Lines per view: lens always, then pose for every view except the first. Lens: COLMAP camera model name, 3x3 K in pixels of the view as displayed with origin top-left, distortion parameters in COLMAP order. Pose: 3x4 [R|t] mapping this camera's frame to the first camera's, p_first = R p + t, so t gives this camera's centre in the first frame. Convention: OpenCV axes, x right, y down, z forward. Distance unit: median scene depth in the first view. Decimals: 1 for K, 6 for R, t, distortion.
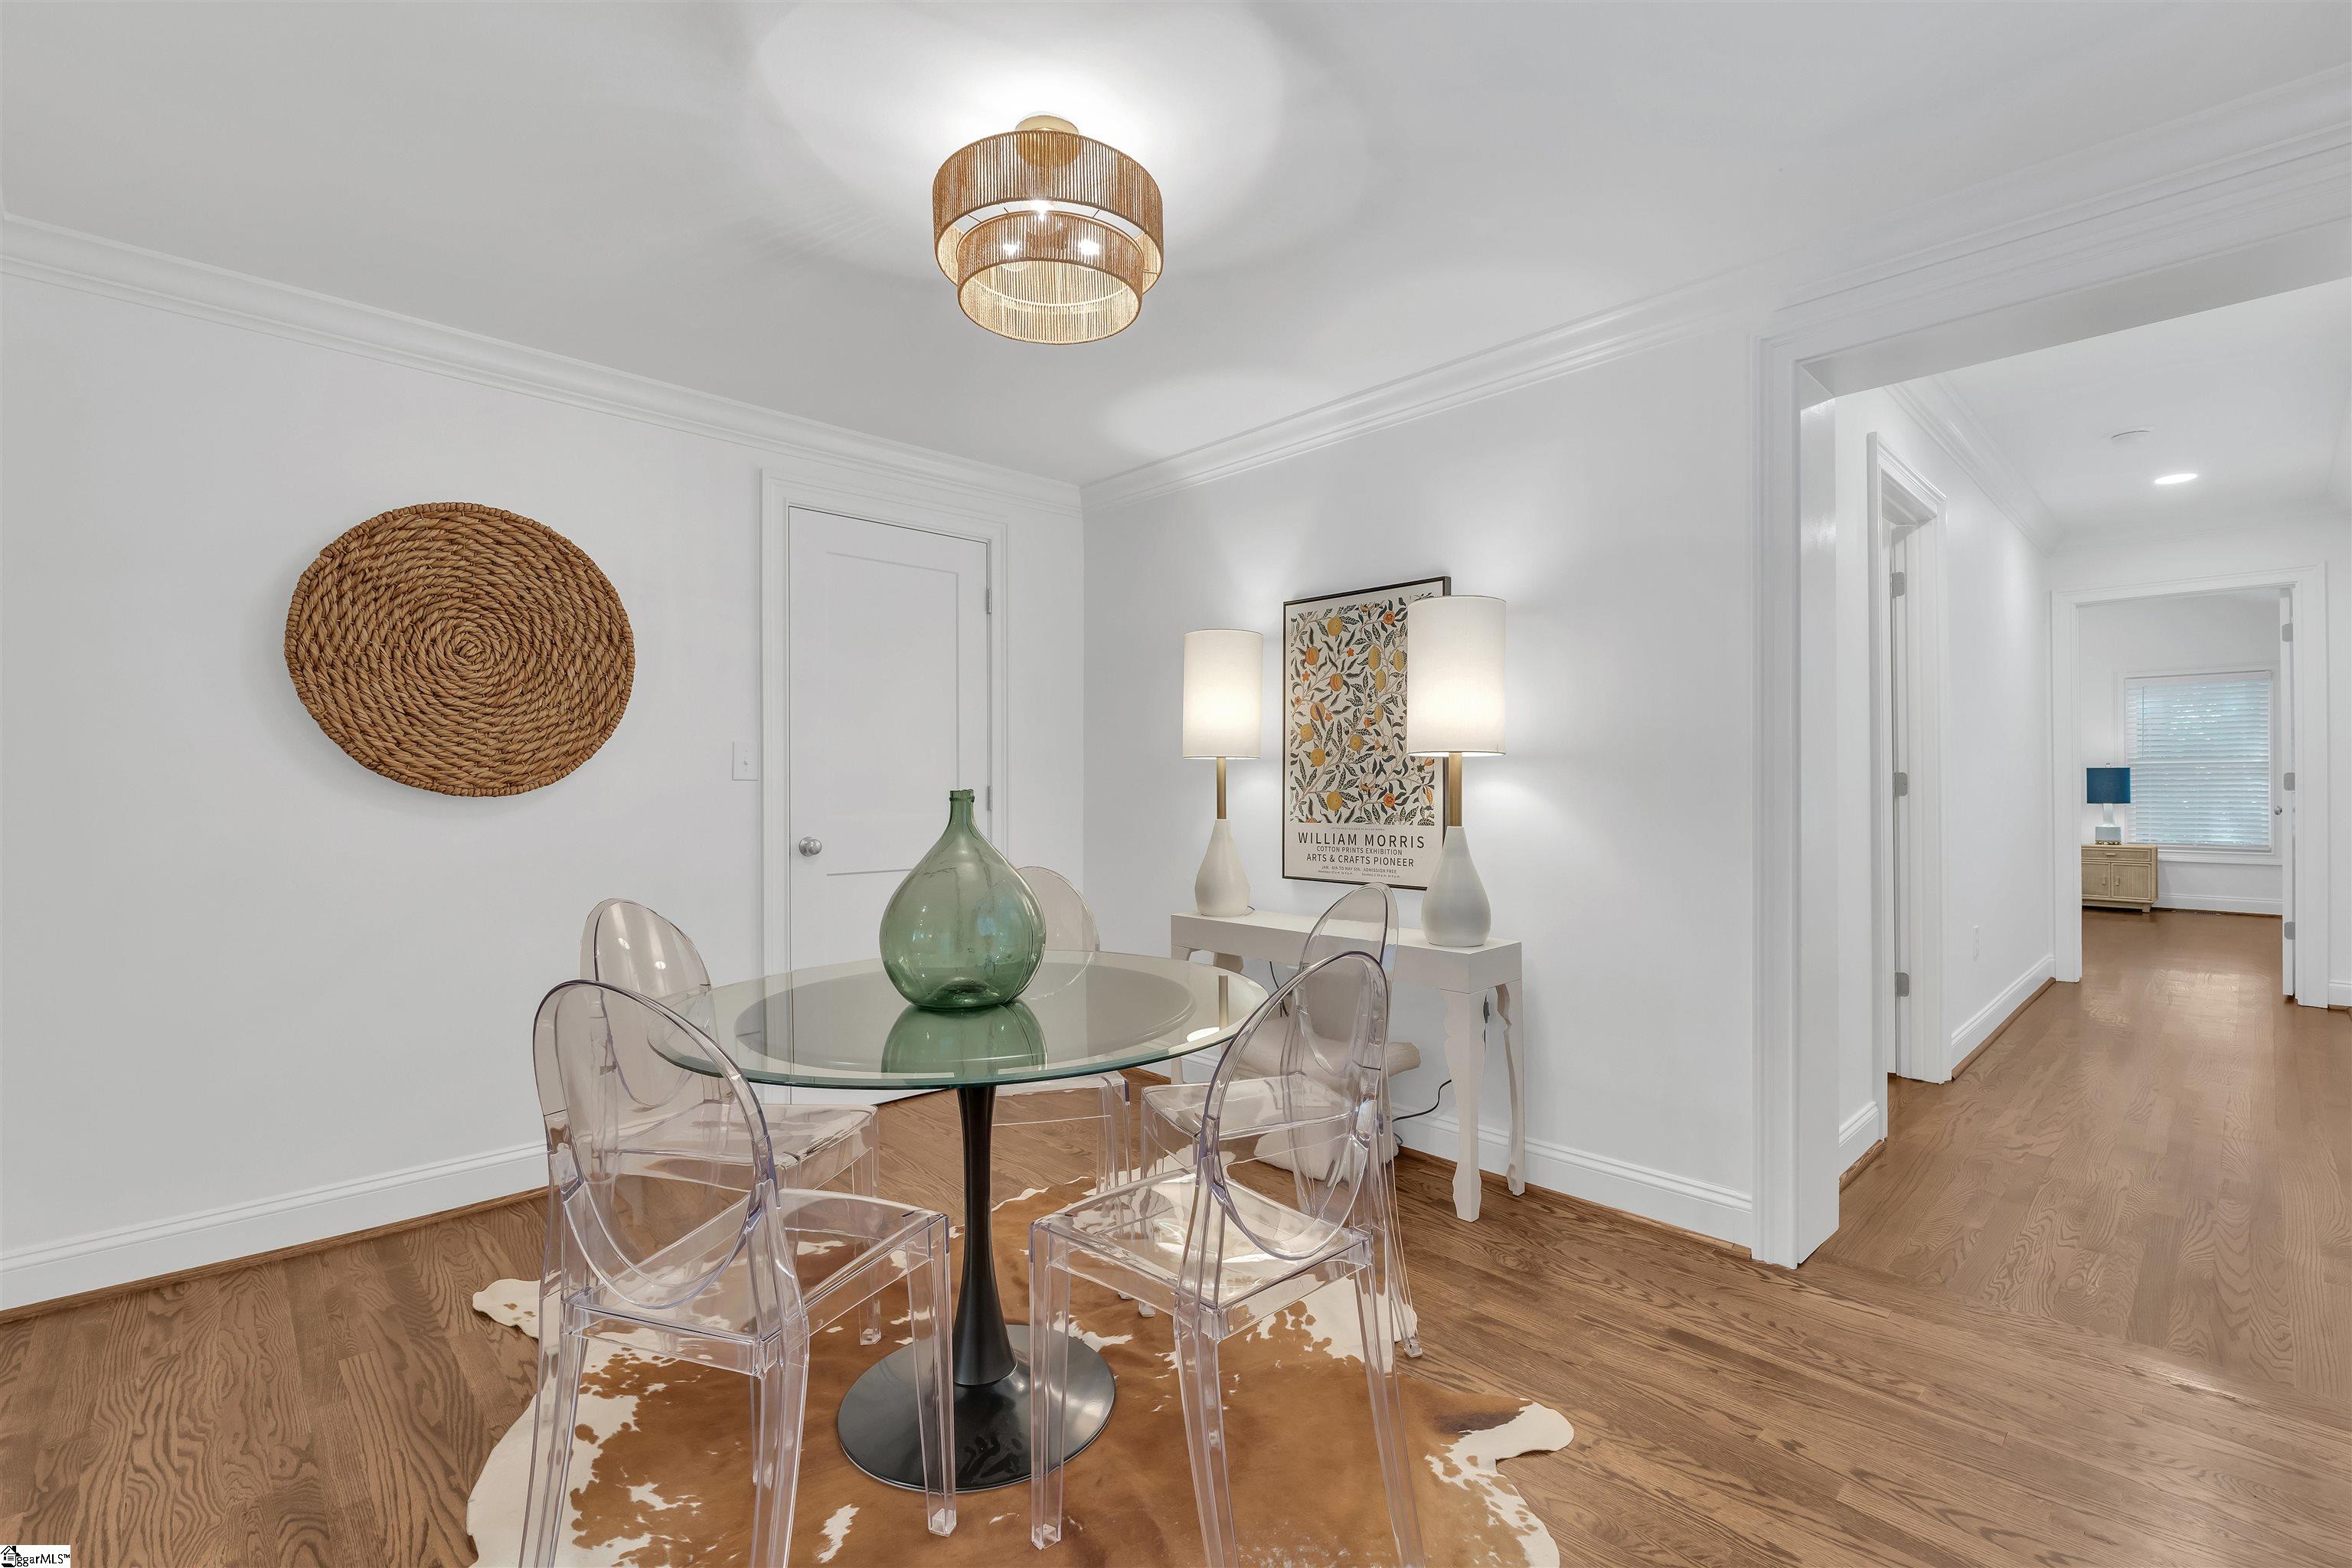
lens RADIAL K [[1036.6, 0, 1168.7], [0, 1036.6, 784.6], [0, 0, 1]] dist [-0.004919, -0.000401]
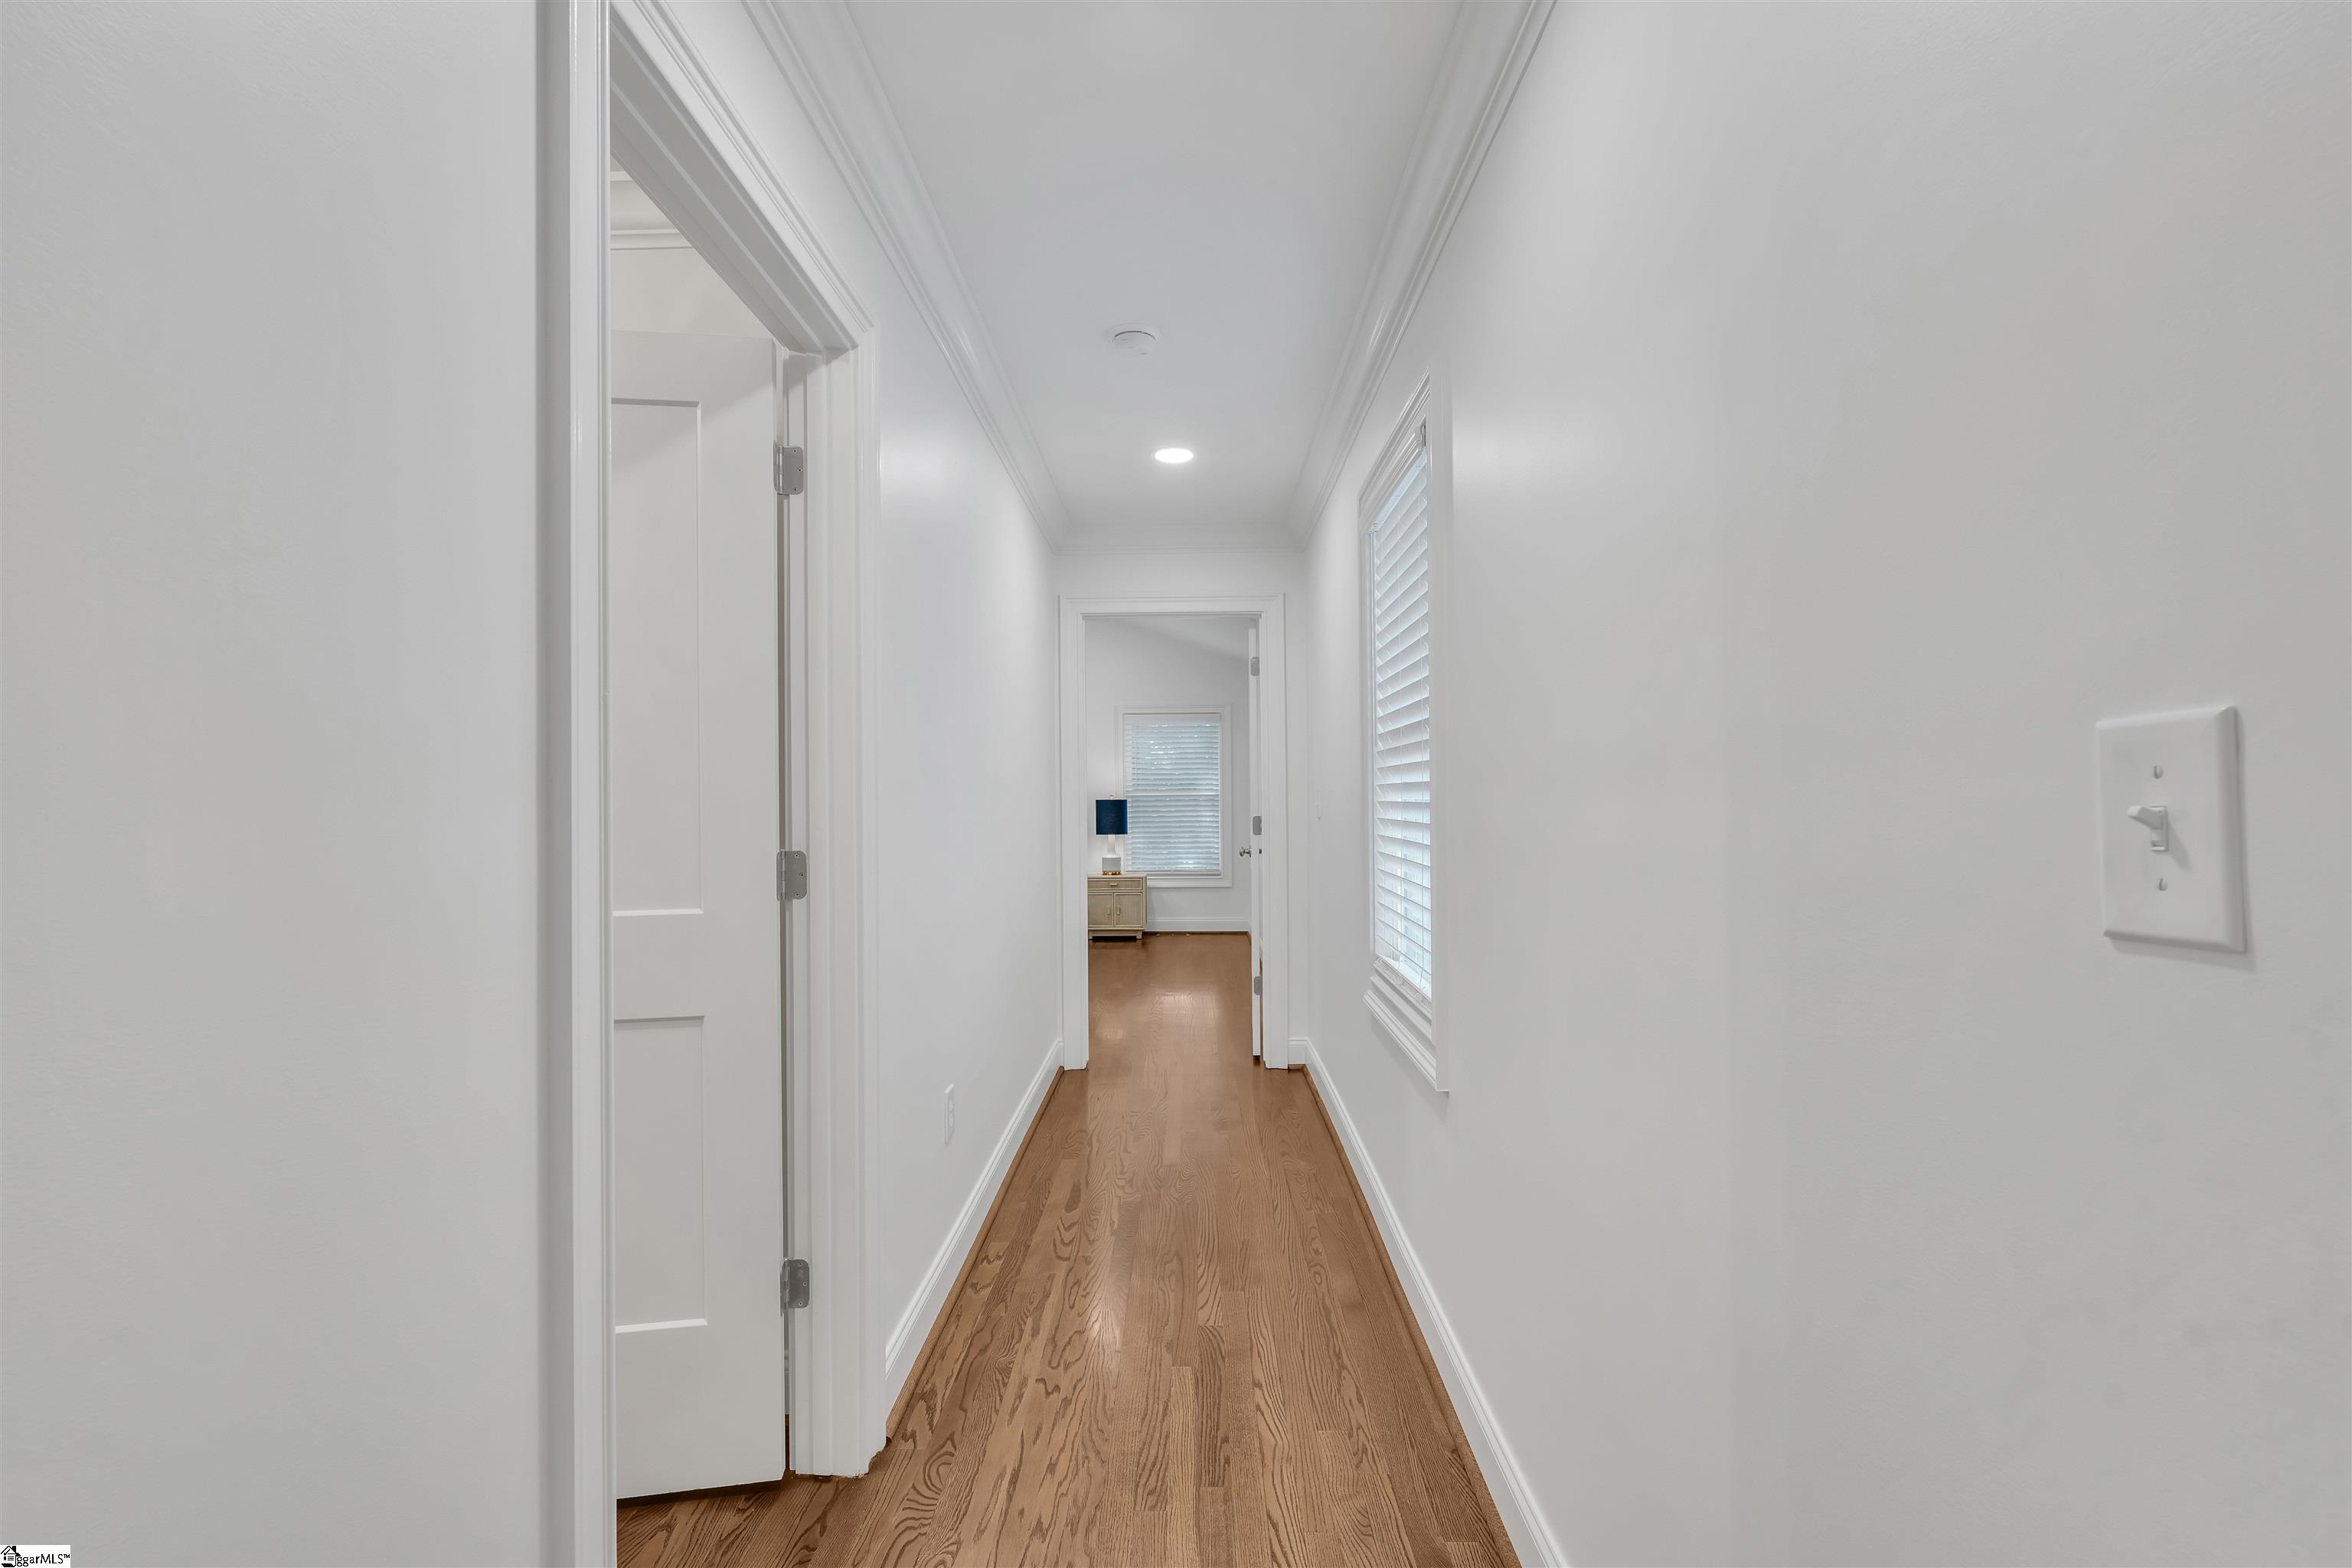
lens RADIAL K [[1093.4, 0, 1174.4], [0, 1093.4, 797.0], [0, 0, 1]] dist [-0.004781, -0.000672]
pose [[0.699898, 0.002350, 0.714239, 0.297875], [-0.000042, 0.999995, -0.003249, -0.022977], [-0.714243, 0.002244, 0.699895, 0.326014]]
